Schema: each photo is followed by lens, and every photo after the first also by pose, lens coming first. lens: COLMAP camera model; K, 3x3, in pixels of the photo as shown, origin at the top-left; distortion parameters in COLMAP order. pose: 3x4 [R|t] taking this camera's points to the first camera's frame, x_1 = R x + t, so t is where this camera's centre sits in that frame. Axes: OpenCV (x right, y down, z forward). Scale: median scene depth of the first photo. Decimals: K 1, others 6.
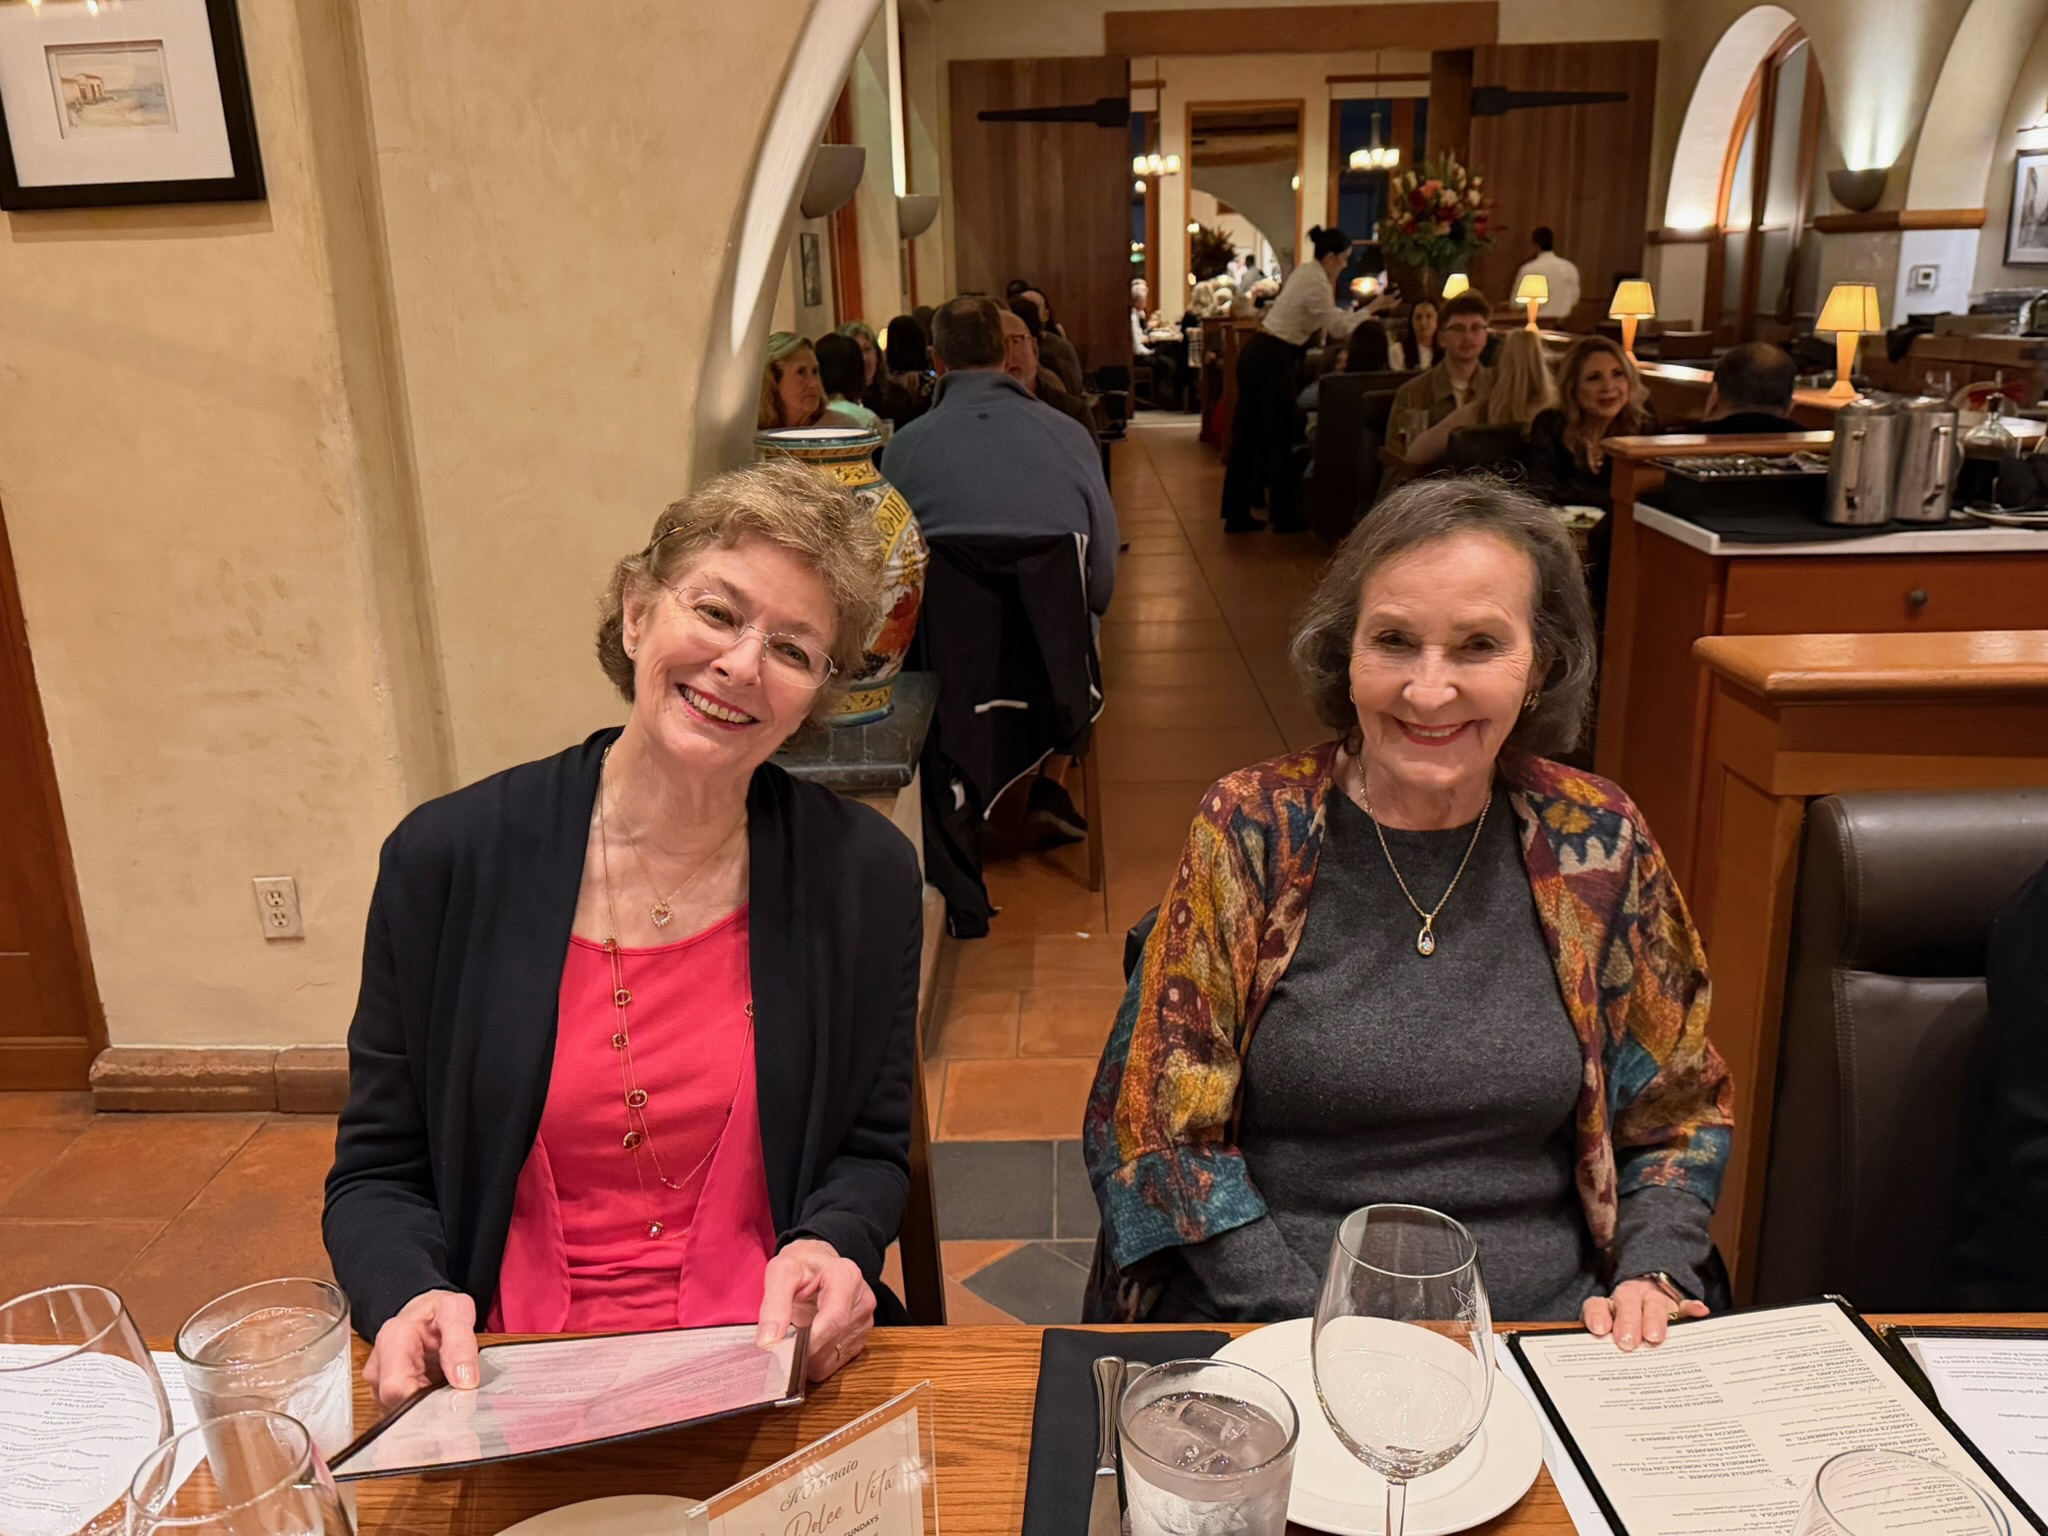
lens RADIAL K [[1721.2, 0, 1052.9], [0, 1721.2, 790.3], [0, 0, 1]] dist [0.039507, -0.058708]
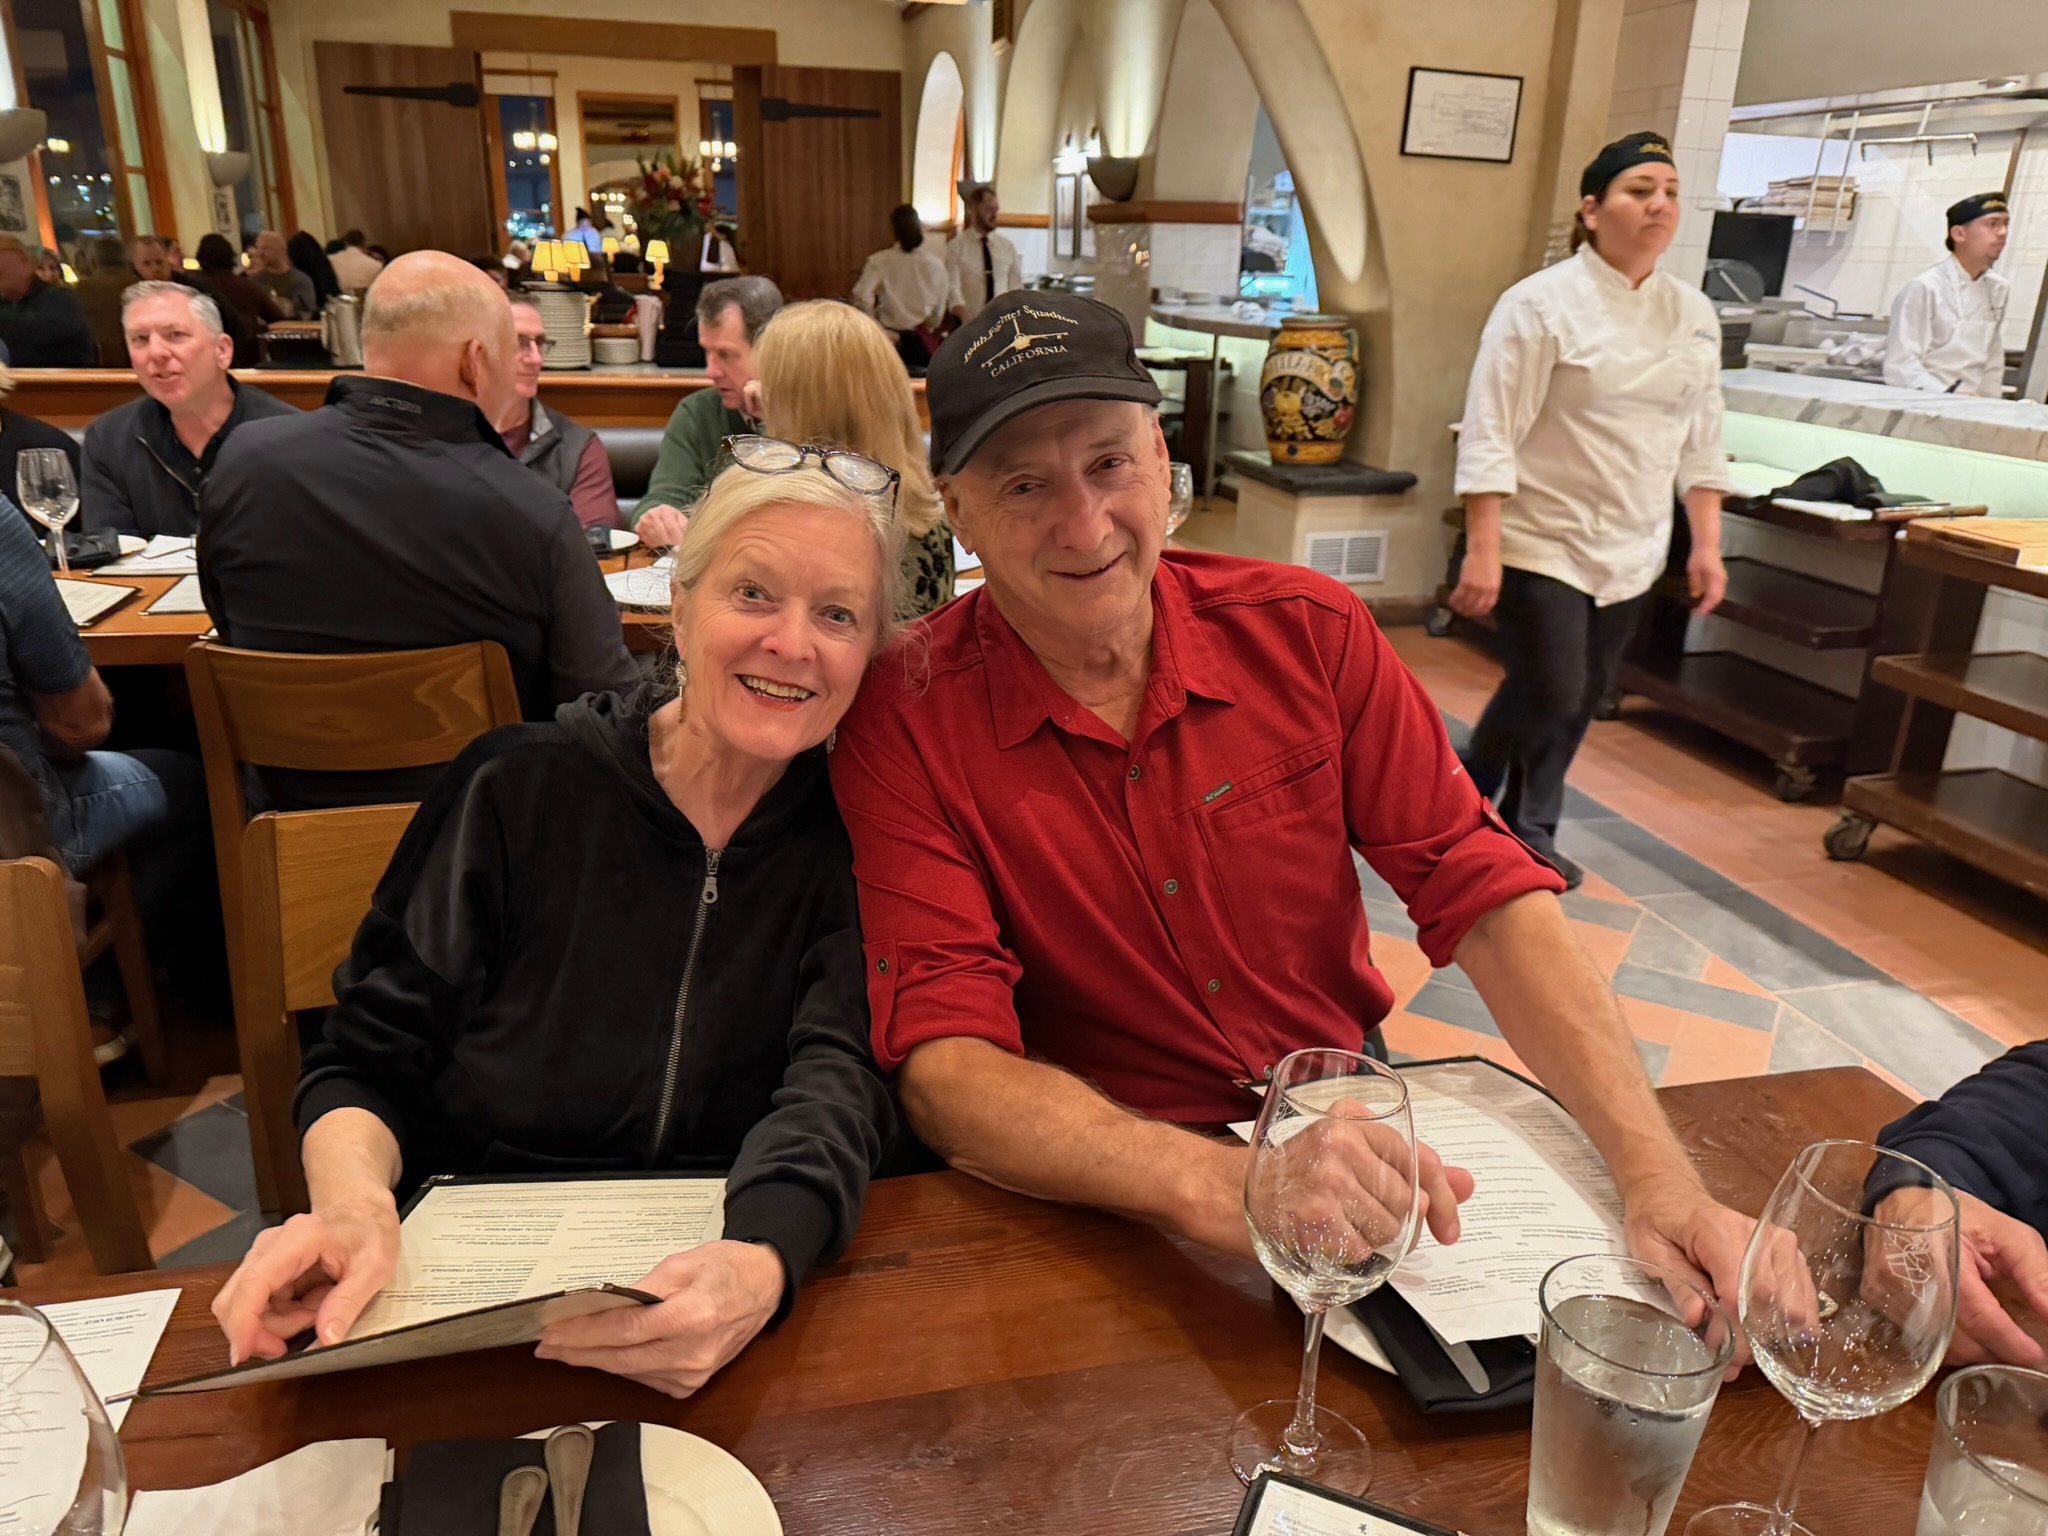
lens RADIAL K [[1476.2, 0, 1024.7], [0, 1476.2, 779.8], [0, 0, 1]] dist [0.004725, -0.003817]
pose [[0.970852, -0.031083, 0.237658, 0.202416], [0.017815, 0.998171, 0.057774, 0.051018], [-0.239019, -0.051856, 0.969629, -0.176845]]
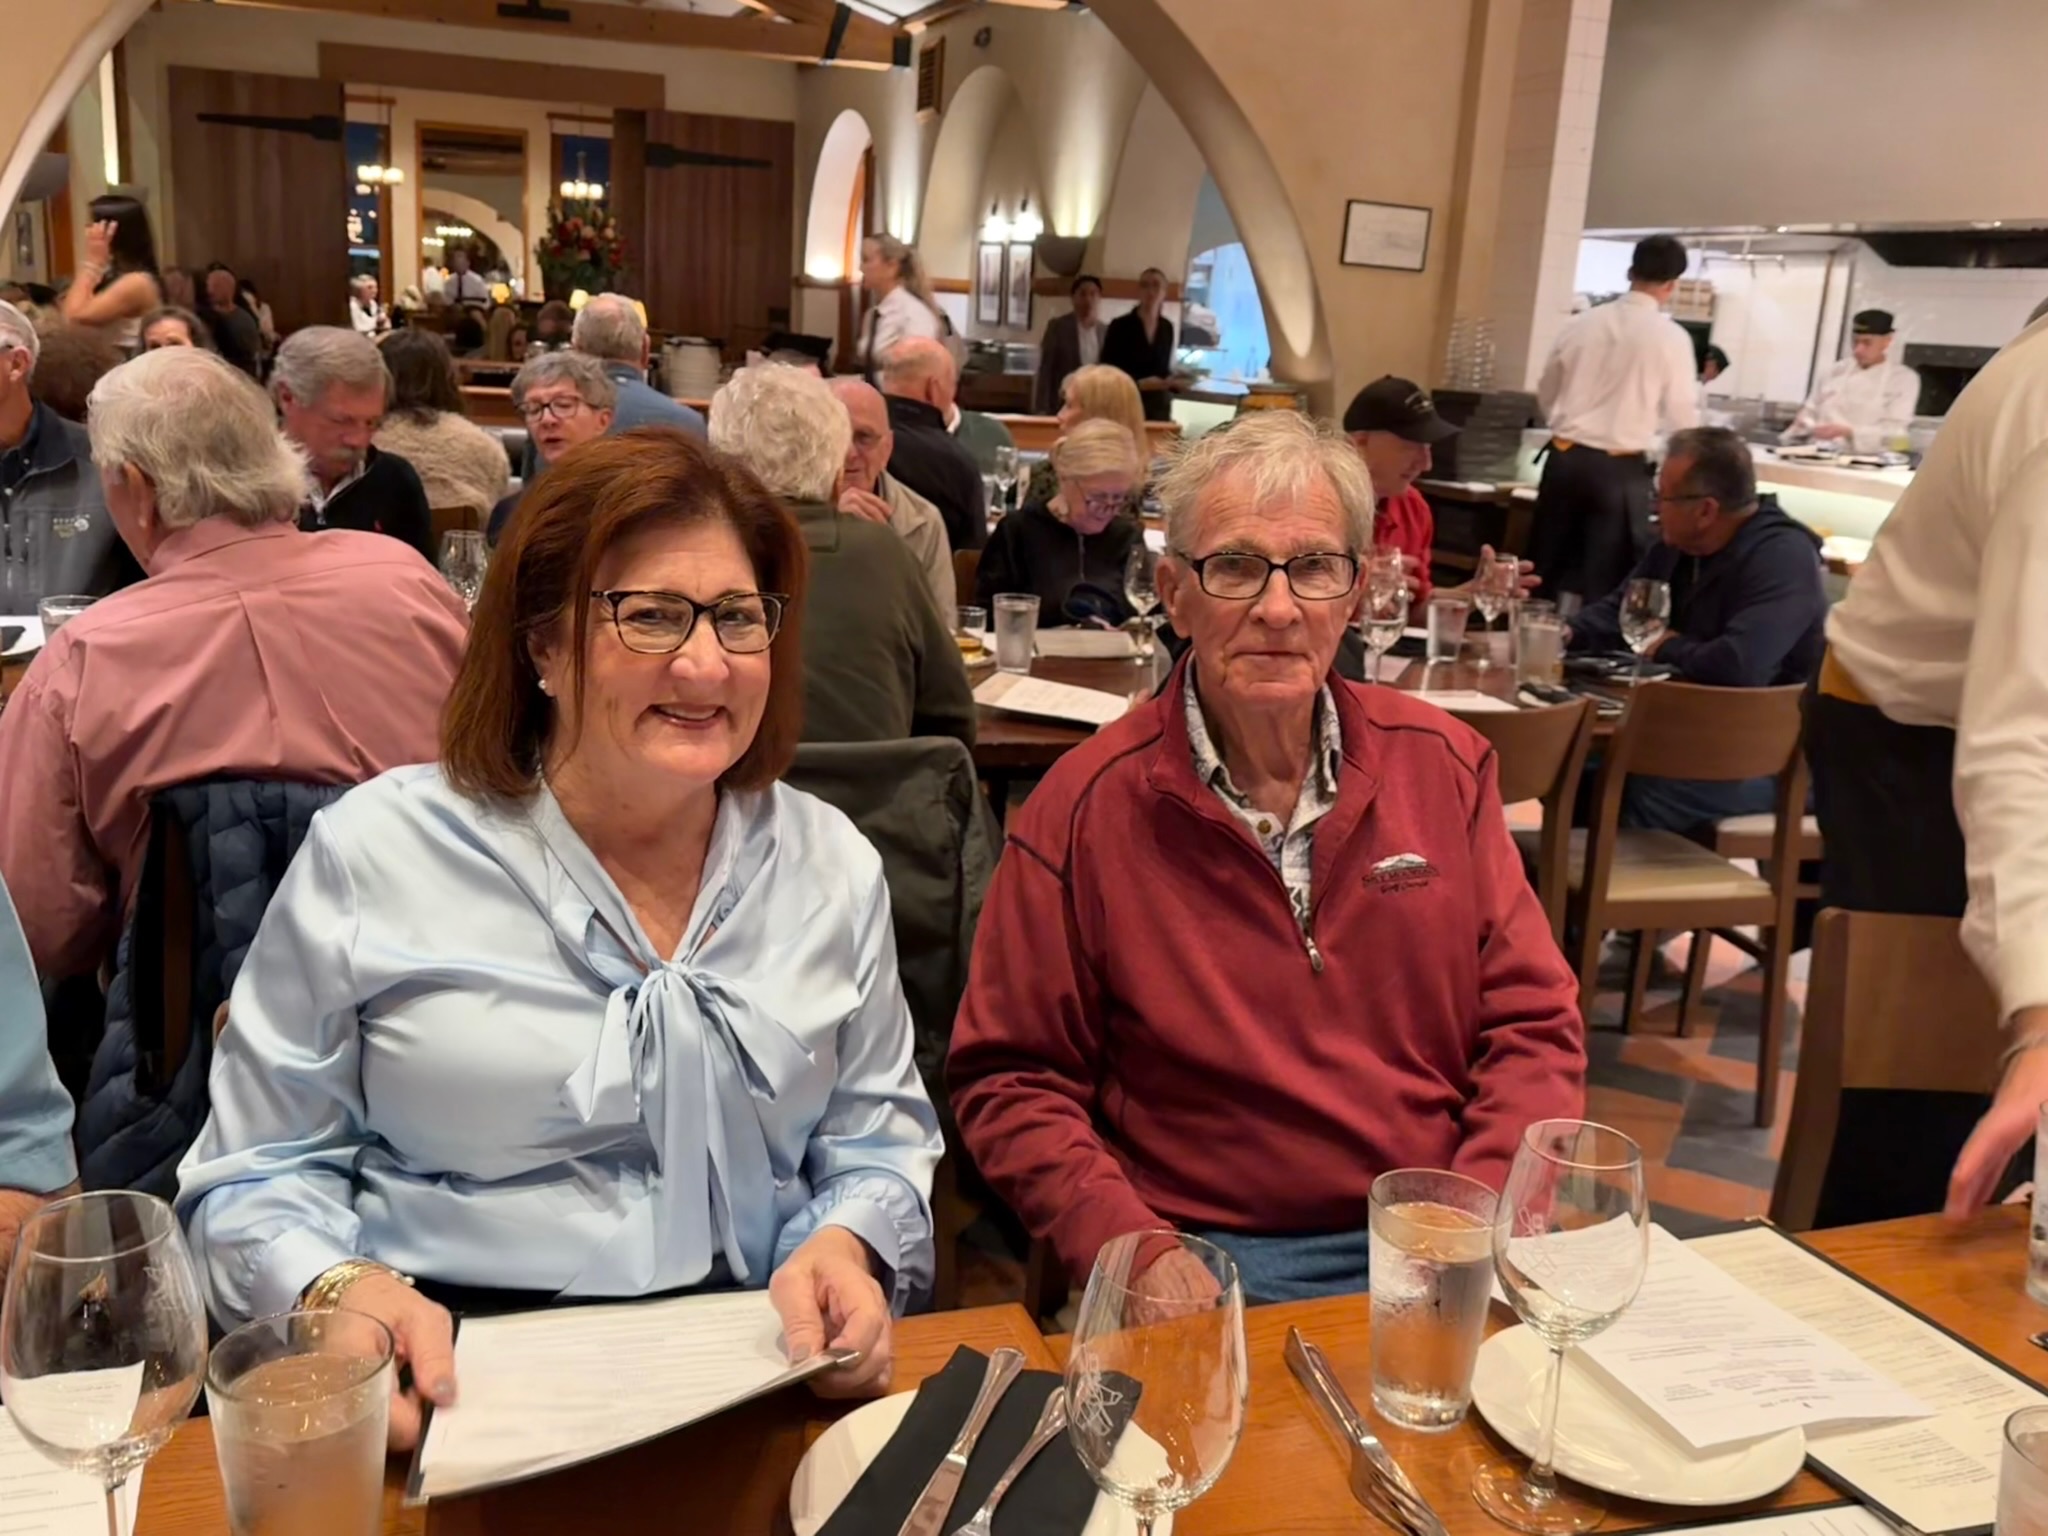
lens RADIAL K [[1864.7, 0, 1024.0], [0, 1864.7, 768.0], [0, 0, 1]] dist [0.105140, -0.203229]
pose [[0.941562, 0.002339, 0.336831, 0.063085], [0.012832, 0.999001, -0.042808, 0.116800], [-0.336595, 0.044629, 0.940591, -0.399903]]
